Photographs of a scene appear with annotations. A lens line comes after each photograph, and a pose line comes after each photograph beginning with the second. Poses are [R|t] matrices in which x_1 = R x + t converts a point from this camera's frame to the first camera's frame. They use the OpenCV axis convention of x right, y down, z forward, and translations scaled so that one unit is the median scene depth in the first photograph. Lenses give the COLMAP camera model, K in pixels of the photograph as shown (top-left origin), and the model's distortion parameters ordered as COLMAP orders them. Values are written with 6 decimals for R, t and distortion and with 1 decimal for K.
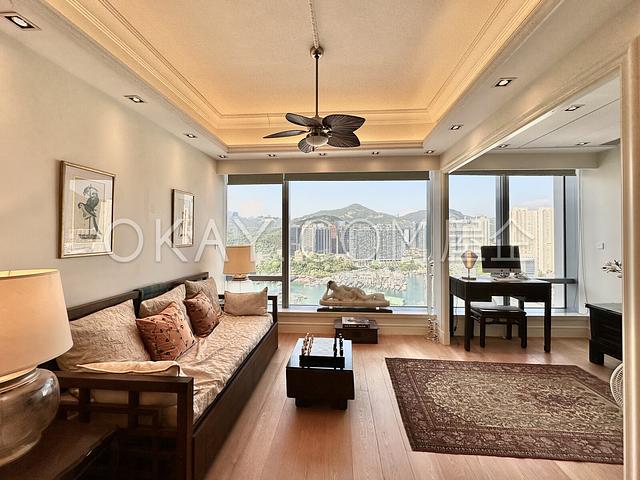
lens RADIAL K [[260.2, 0, 319.1], [0, 260.2, 235.7], [0, 0, 1]] dist [-0.001958, -0.000279]
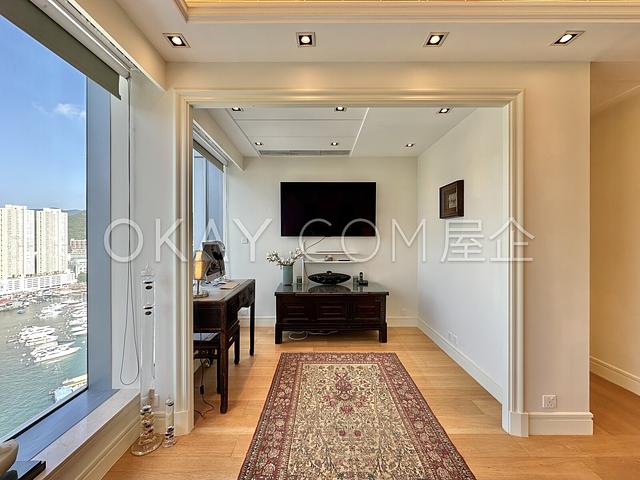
lens RADIAL K [[260.2, 0, 319.8], [0, 260.2, 237.6], [0, 0, 1]] dist [-0.001958, -0.000279]
pose [[-0.083685, -0.001828, 0.996491, -0.073226], [0.003683, 0.999991, 0.002144, 0.044671], [-0.996485, 0.003849, -0.083678, 1.118761]]
